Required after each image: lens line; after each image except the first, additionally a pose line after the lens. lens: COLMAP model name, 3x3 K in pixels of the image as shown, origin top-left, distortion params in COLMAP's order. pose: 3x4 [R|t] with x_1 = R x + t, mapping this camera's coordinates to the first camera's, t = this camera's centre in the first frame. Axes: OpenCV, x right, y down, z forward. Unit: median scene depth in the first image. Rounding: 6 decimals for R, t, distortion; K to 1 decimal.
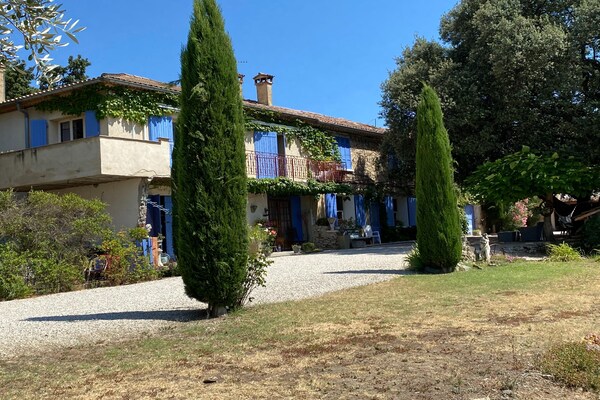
lens RADIAL K [[495.9, 0, 300.0], [0, 495.9, 200.0], [0, 0, 1]] dist [0.040380, -0.003193]
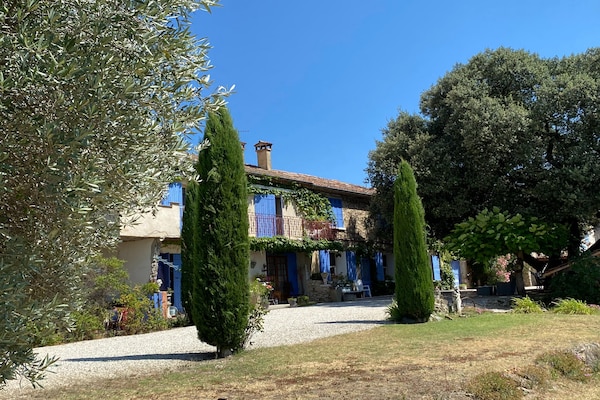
lens RADIAL K [[495.9, 0, 300.0], [0, 495.9, 200.0], [0, 0, 1]] dist [0.040380, -0.003193]
pose [[0.999997, 0.000374, 0.002404, 0.010601], [-0.000117, 0.994352, -0.106132, -0.012289], [-0.002430, 0.106132, 0.994349, -0.156449]]
